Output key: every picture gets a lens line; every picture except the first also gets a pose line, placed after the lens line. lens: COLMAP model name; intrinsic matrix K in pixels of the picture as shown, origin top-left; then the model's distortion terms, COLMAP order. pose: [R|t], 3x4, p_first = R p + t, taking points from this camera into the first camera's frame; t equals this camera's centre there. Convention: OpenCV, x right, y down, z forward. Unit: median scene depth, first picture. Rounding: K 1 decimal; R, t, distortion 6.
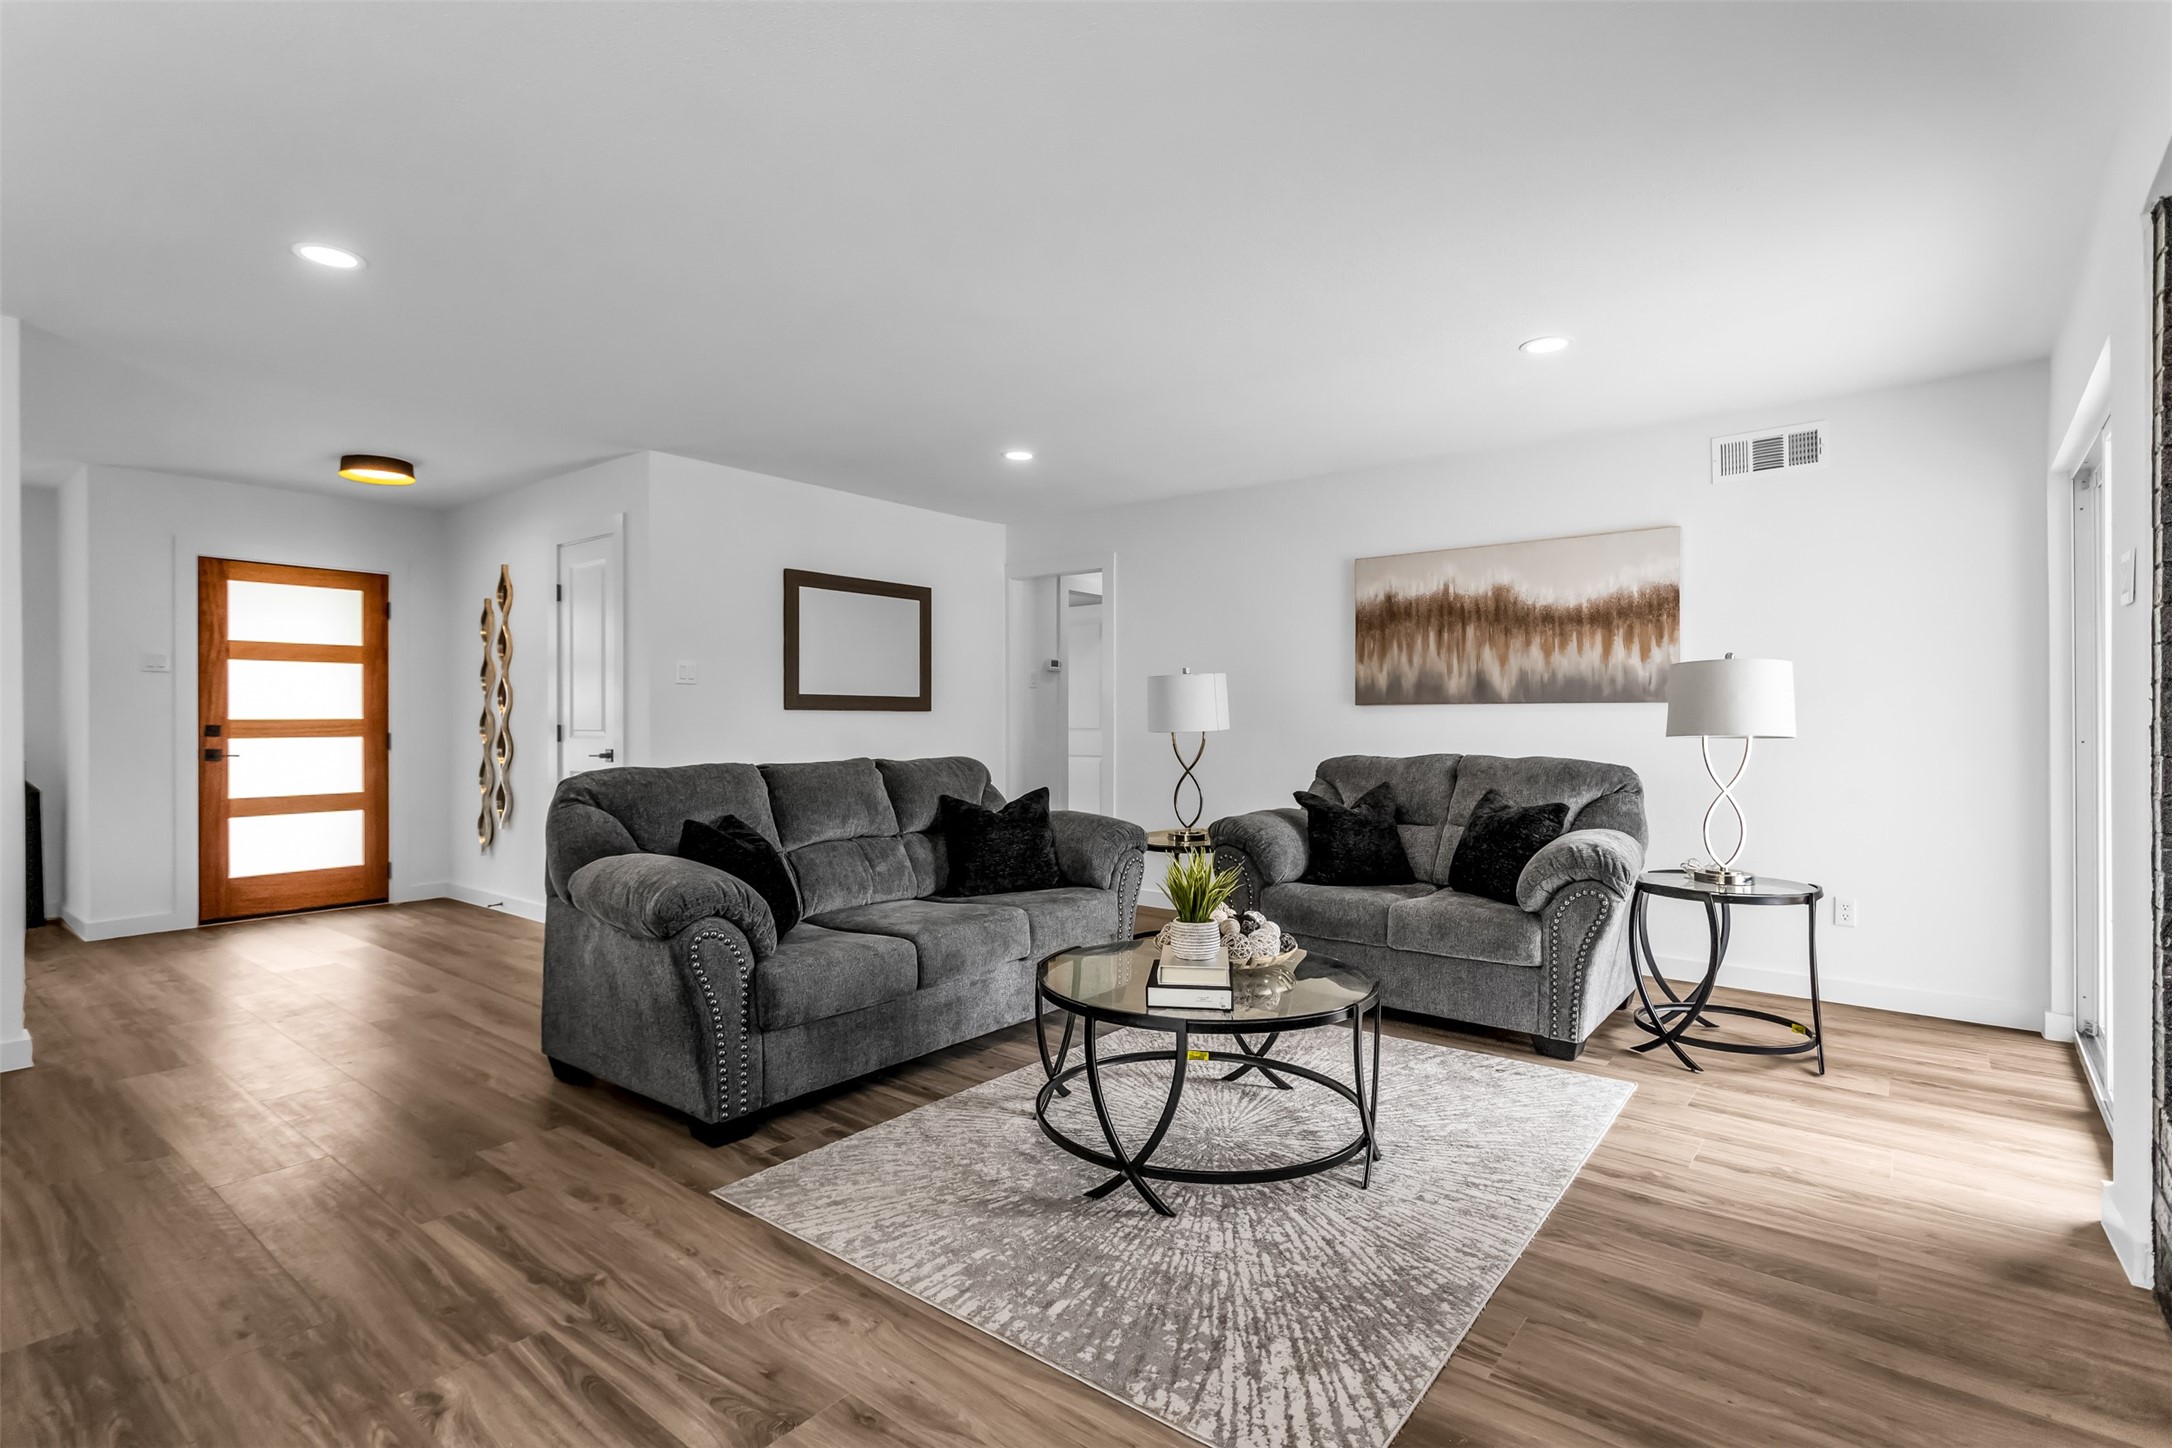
lens RADIAL K [[1046.8, 0, 1082.9], [0, 1046.8, 718.9], [0, 0, 1]] dist [0.001198, 0.000019]
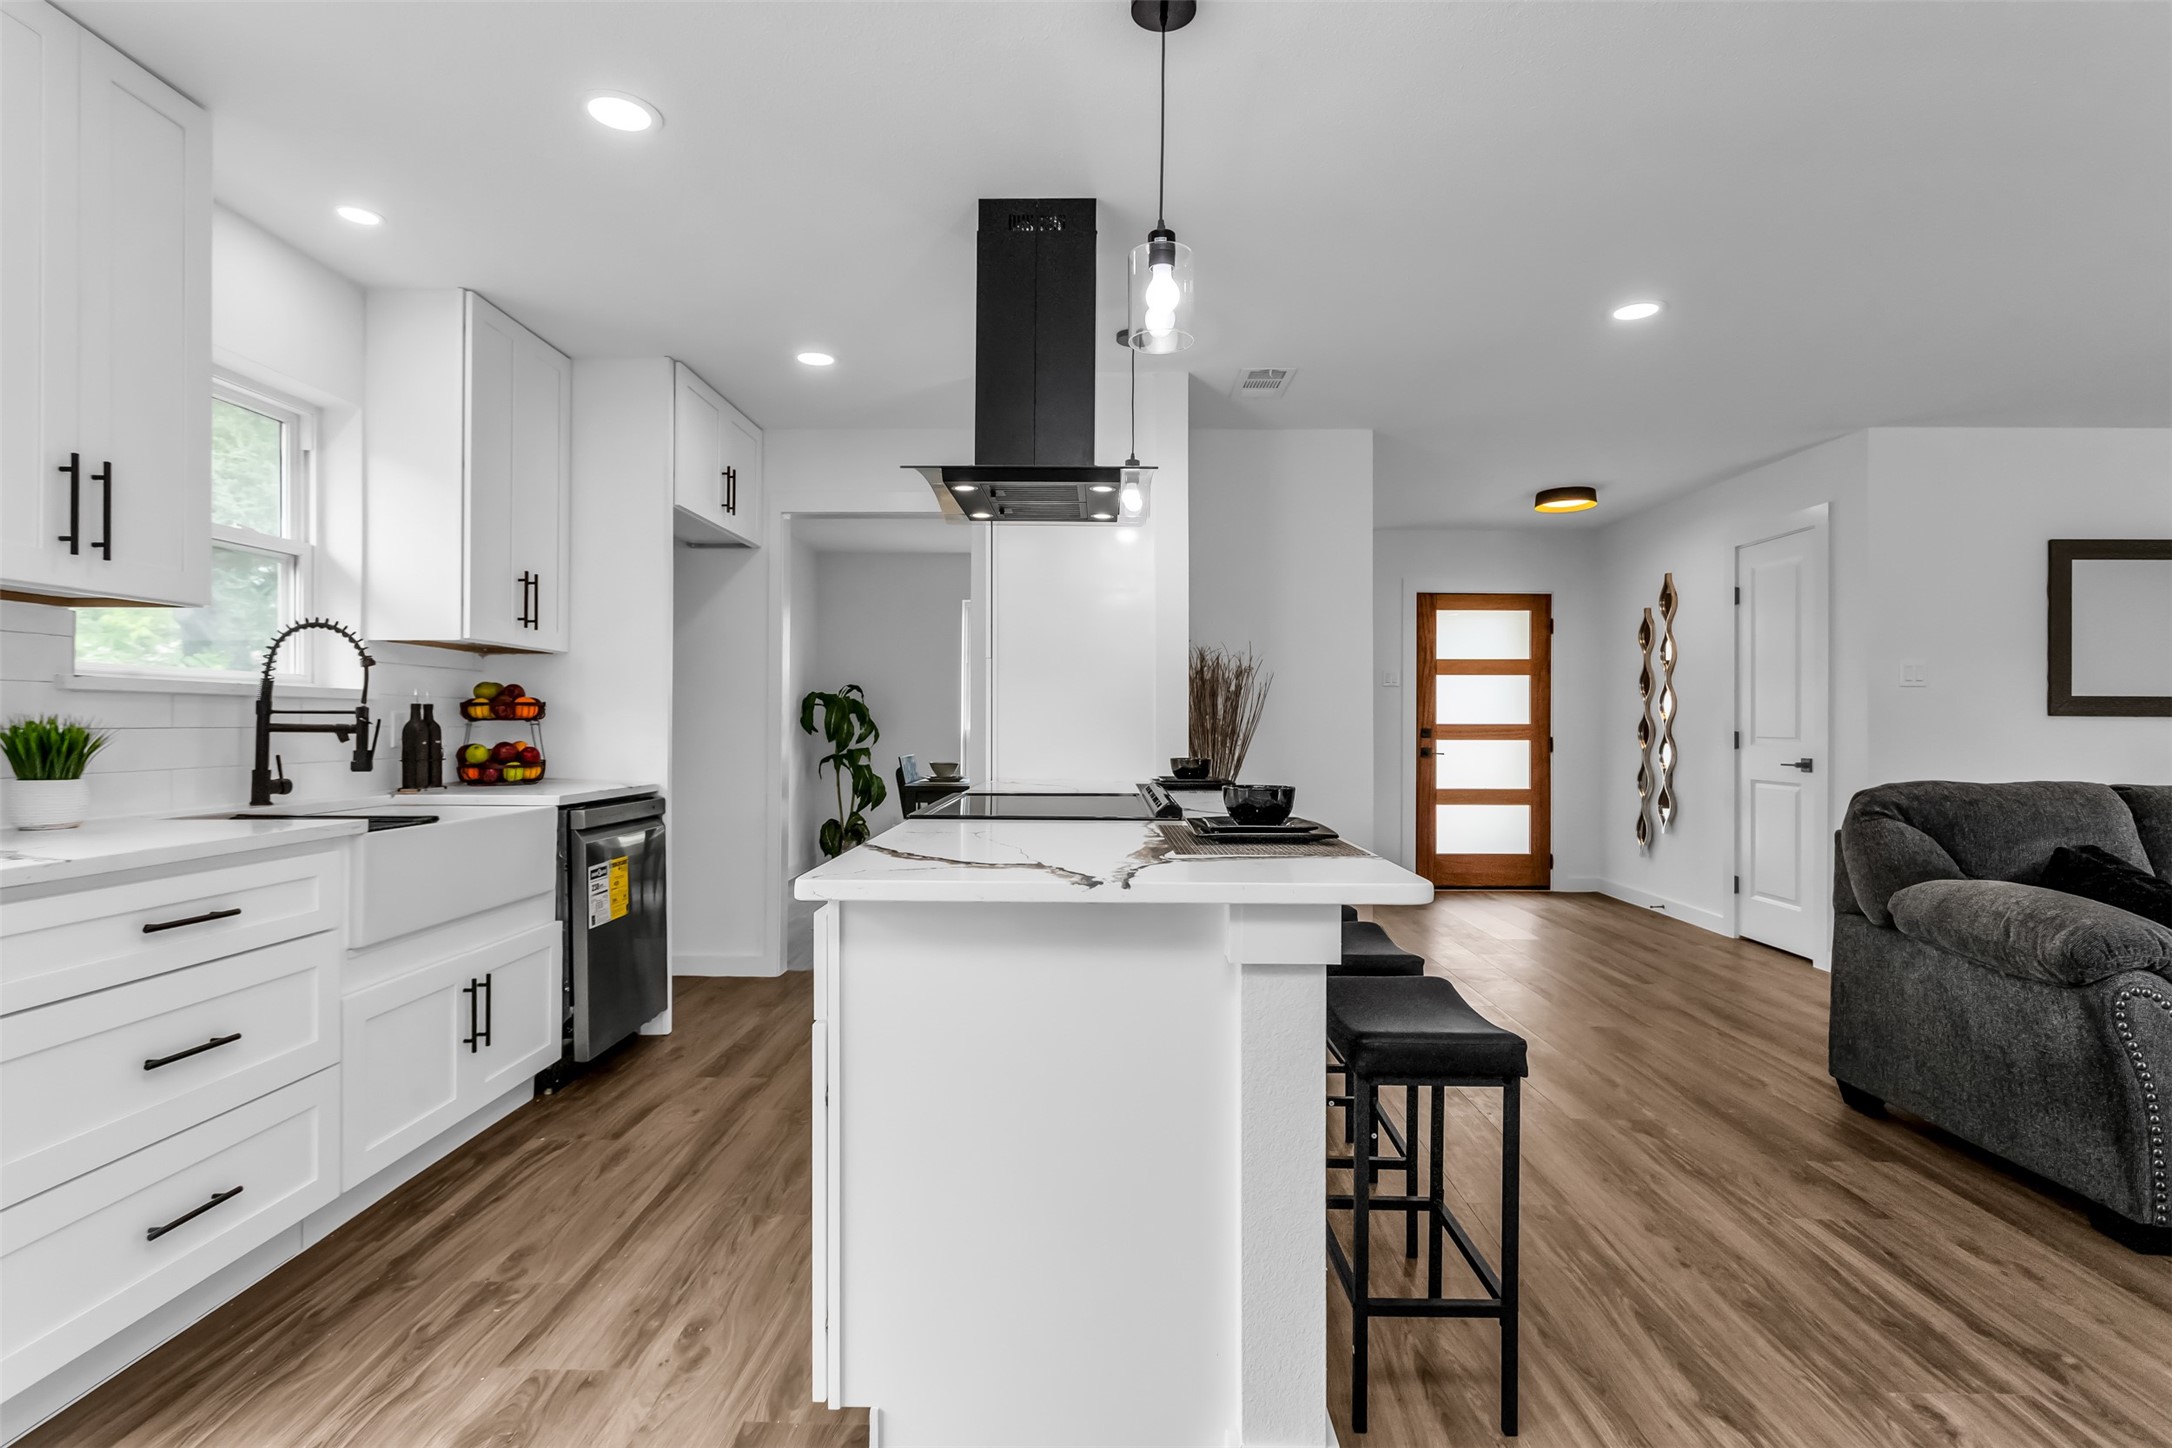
lens RADIAL K [[1046.8, 0, 1082.9], [0, 1046.8, 718.9], [0, 0, 1]] dist [0.001198, 0.000019]
pose [[0.610262, 0.001564, -0.792198, -0.114243], [-0.005316, 0.999984, -0.002121, -0.000815], [0.792182, 0.005505, 0.610260, -0.085571]]
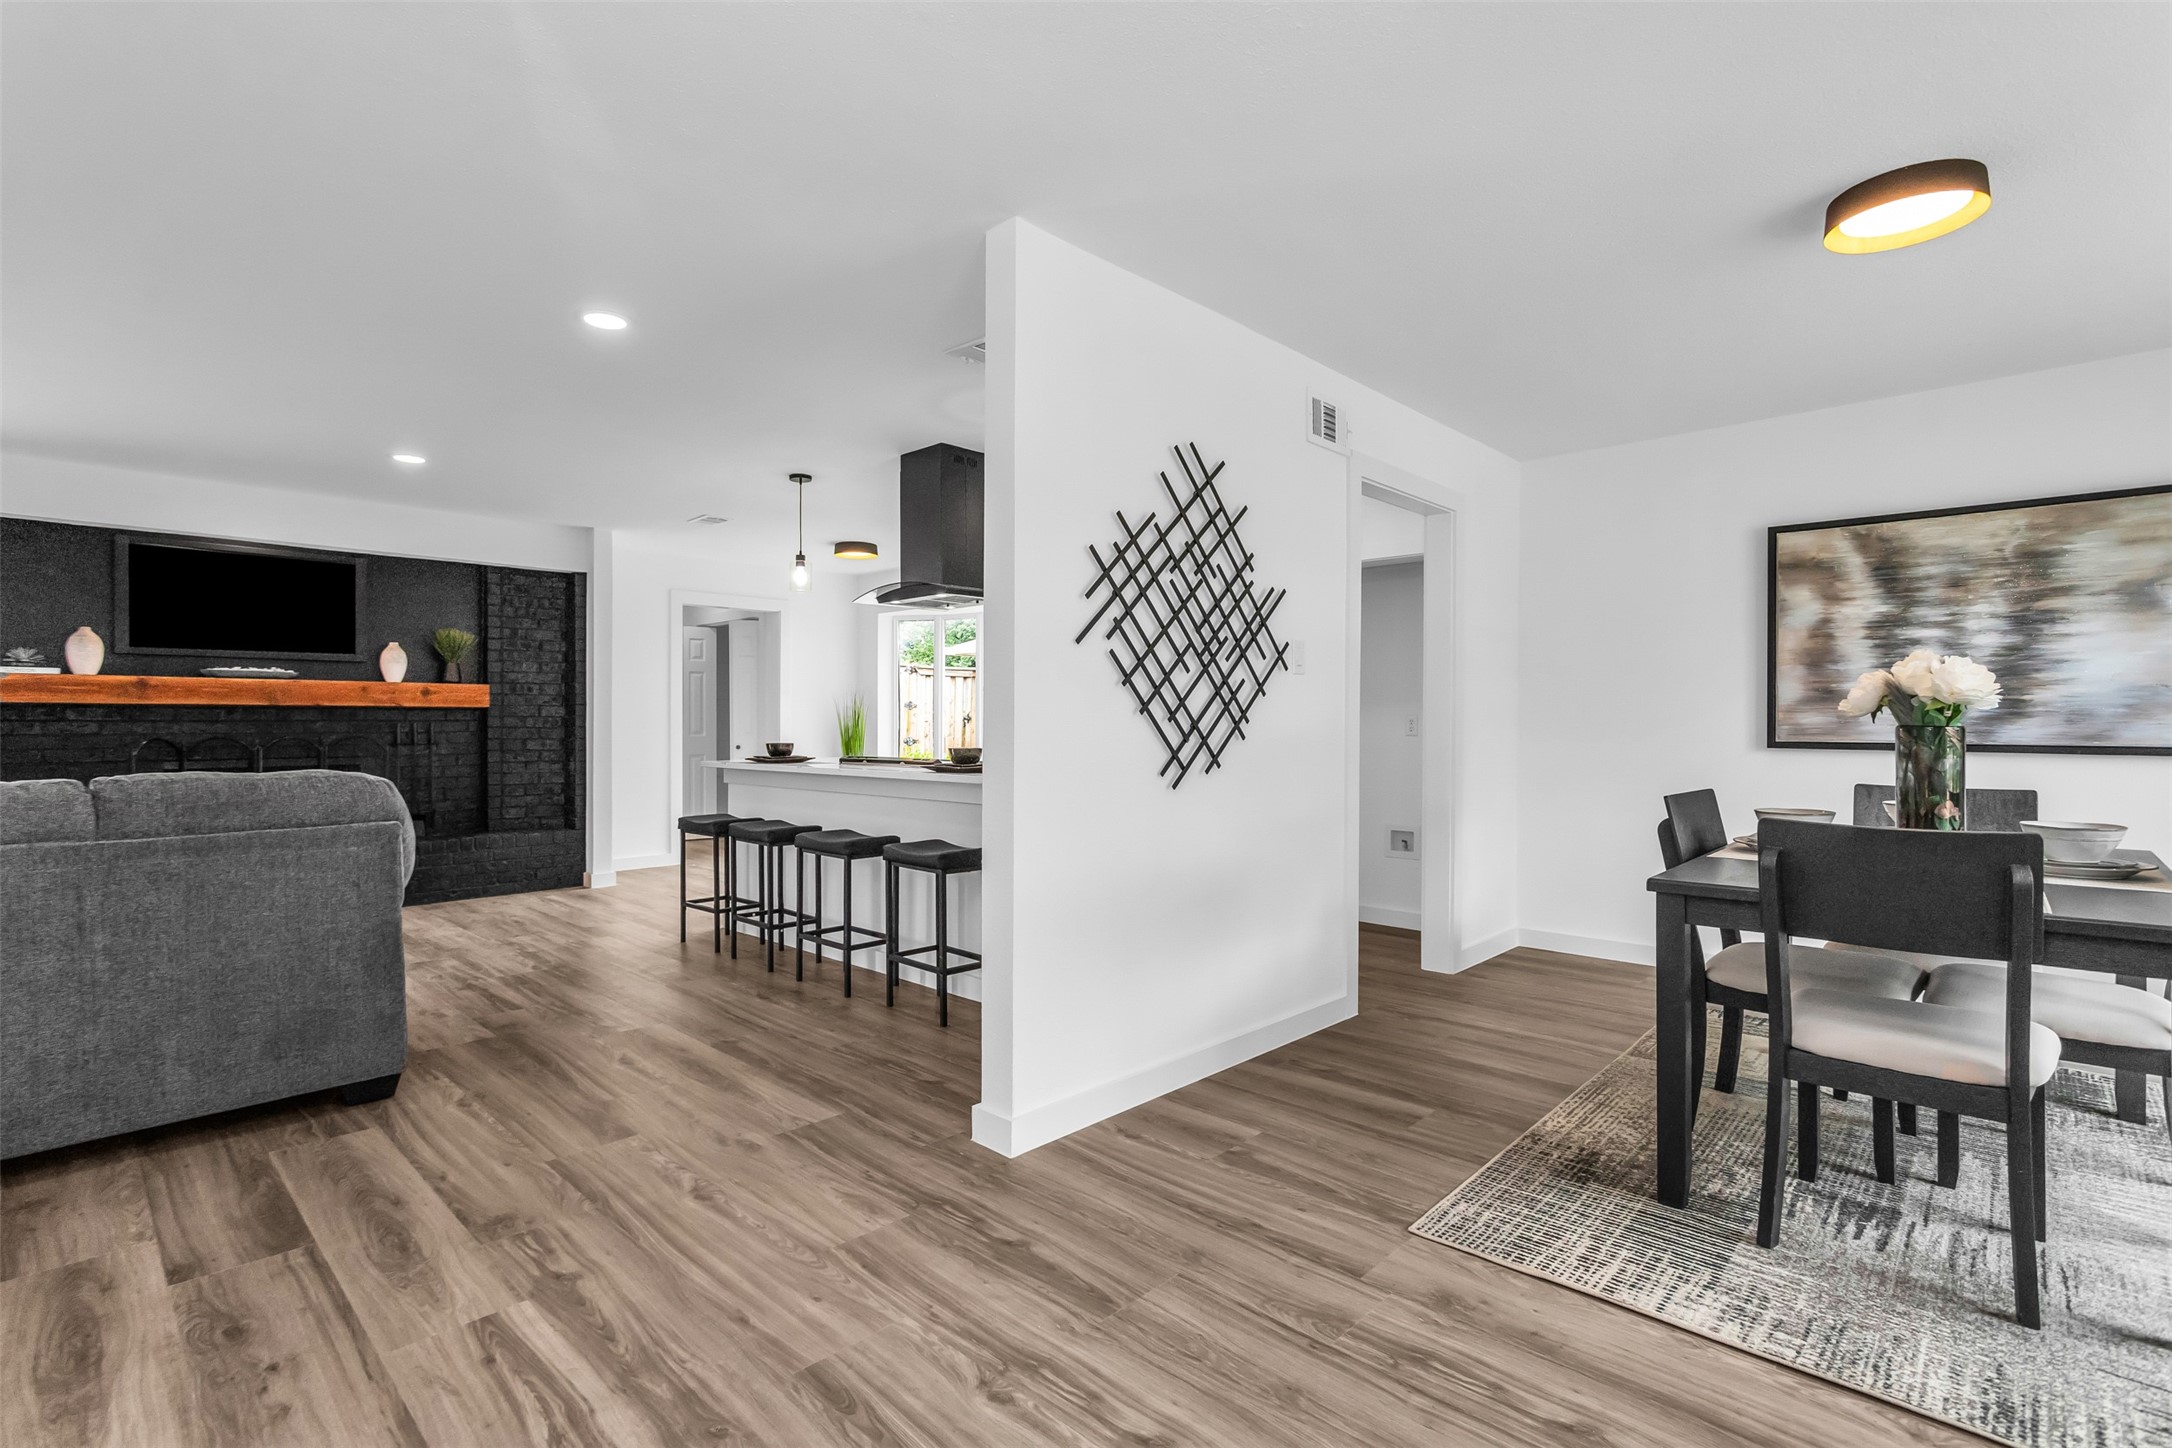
lens RADIAL K [[1007.5, 0, 1082.5], [0, 1007.5, 719.9], [0, 0, 1]] dist [0.001010, 0.000189]
pose [[-0.996186, -0.000316, 0.087254, -0.788835], [-0.000607, 0.999994, -0.003318, 0.003271], [-0.087253, -0.003358, -0.996181, 1.213932]]
